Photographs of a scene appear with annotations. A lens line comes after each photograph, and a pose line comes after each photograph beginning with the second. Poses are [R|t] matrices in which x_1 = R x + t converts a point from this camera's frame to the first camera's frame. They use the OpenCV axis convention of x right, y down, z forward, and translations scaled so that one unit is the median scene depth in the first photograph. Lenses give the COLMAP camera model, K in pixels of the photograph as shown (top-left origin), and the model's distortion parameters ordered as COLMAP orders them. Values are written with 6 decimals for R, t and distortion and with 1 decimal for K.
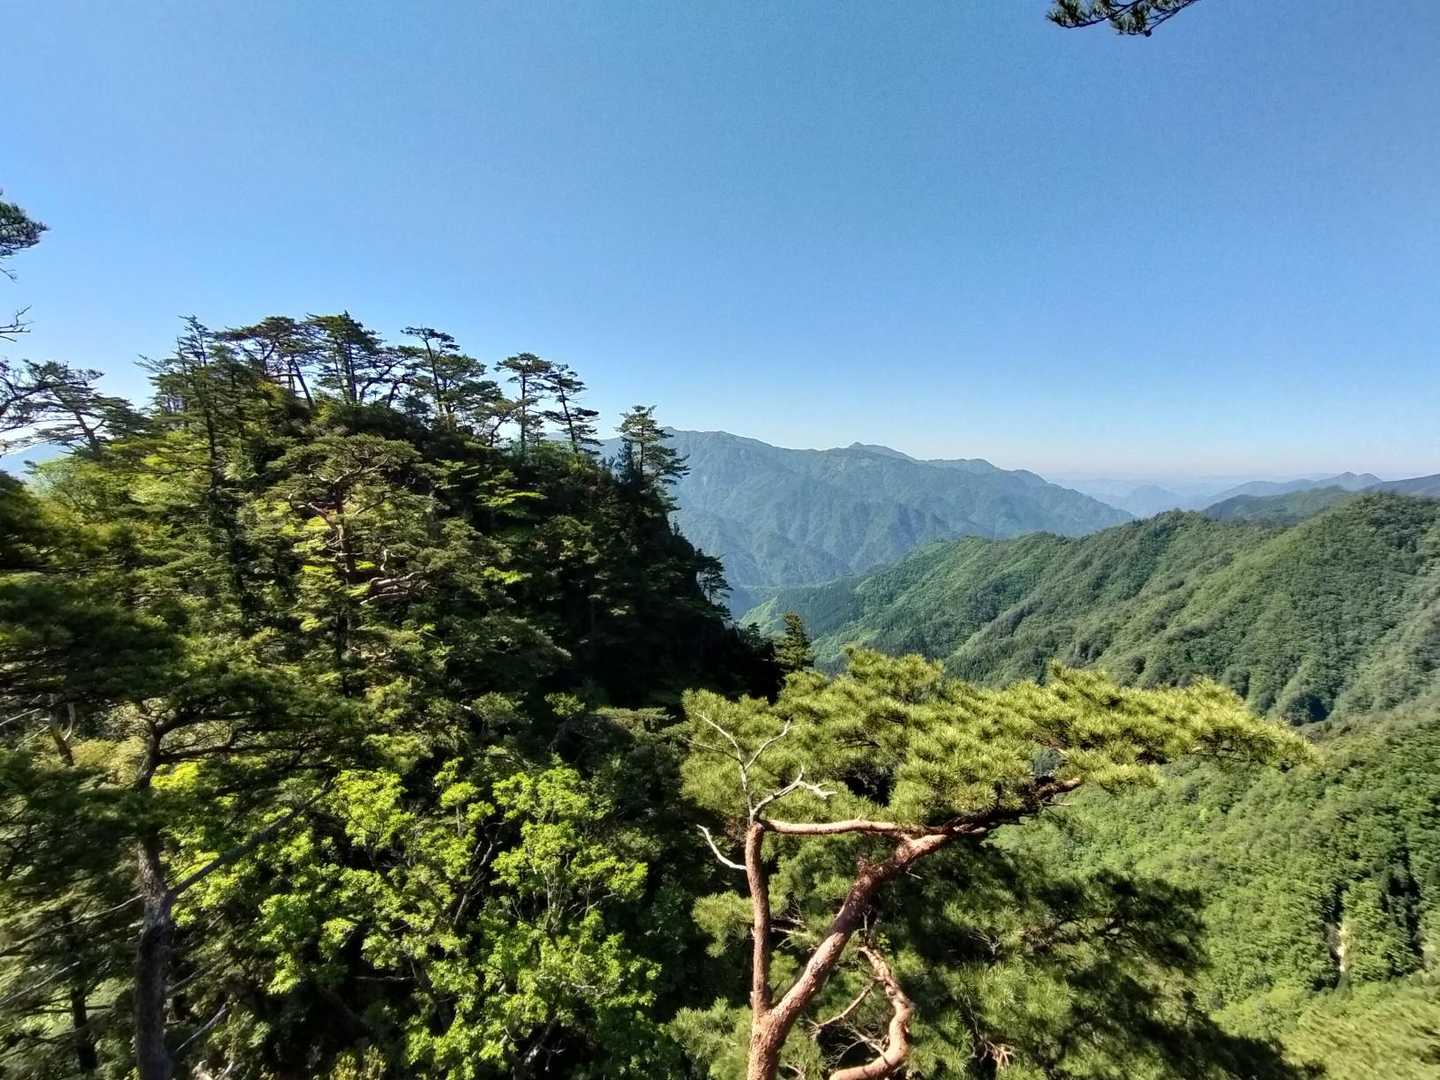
lens RADIAL K [[1685.4, 0, 720.0], [0, 1685.4, 540.0], [0, 0, 1]] dist [0.179448, -0.396100]
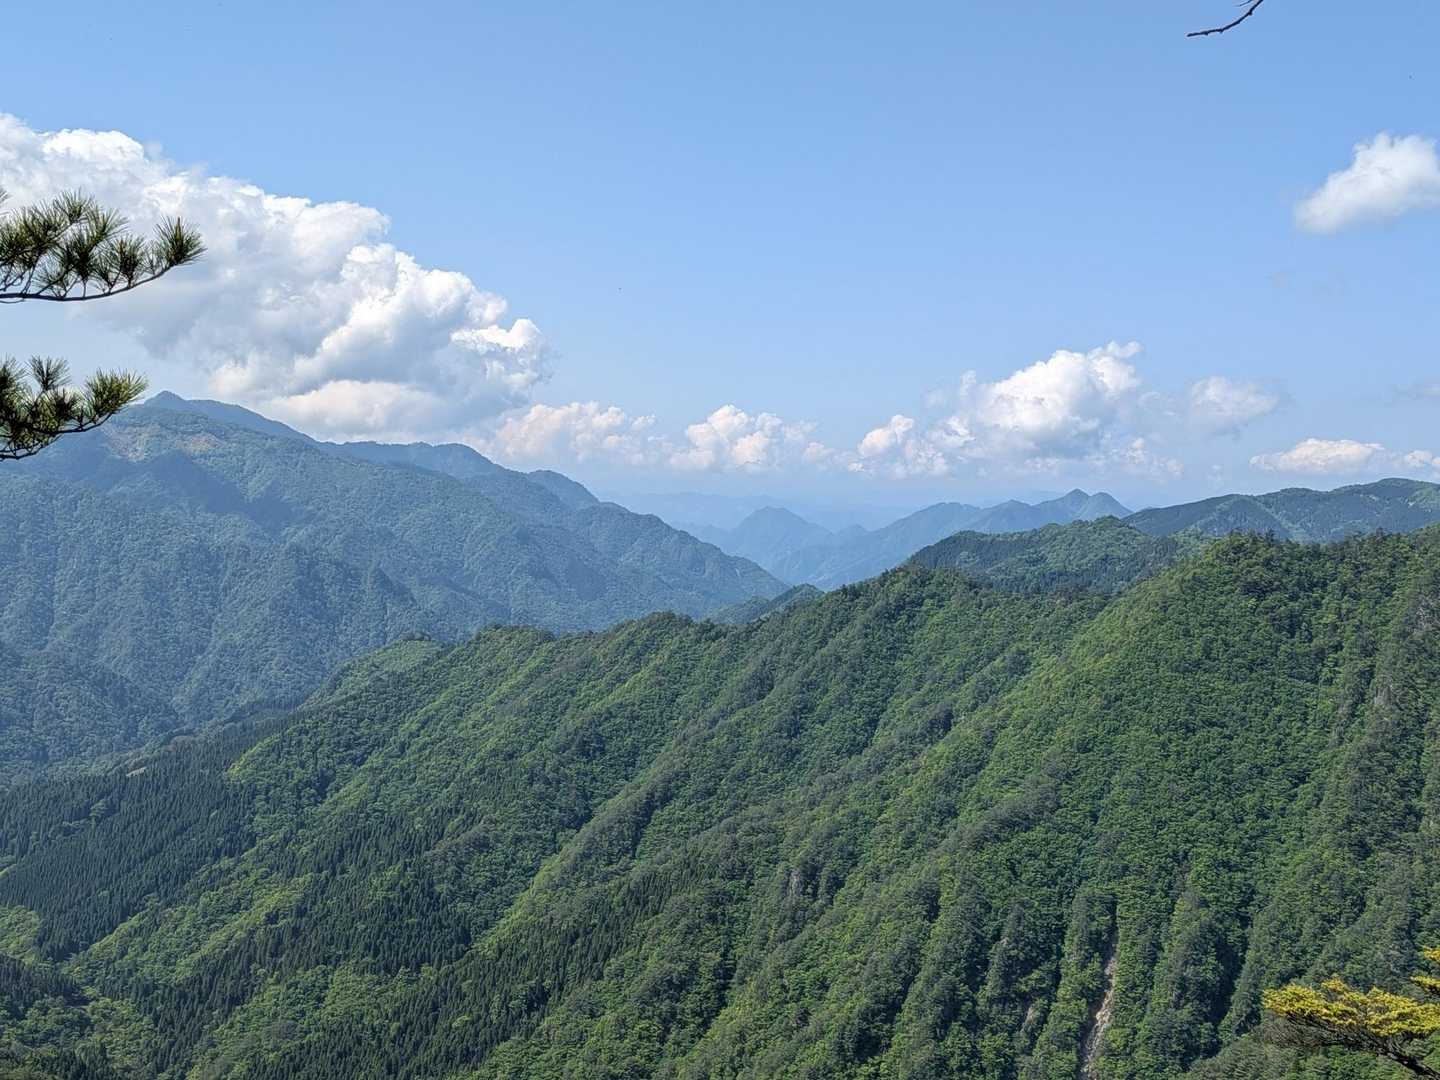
lens RADIAL K [[1685.4, 0, 720.0], [0, 1685.4, 540.0], [0, 0, 1]] dist [0.179448, -0.396100]
pose [[0.729310, -0.007670, 0.684140, -0.112499], [-0.000852, 0.999926, 0.012118, -0.031102], [-0.684183, -0.009421, 0.729250, 0.686266]]
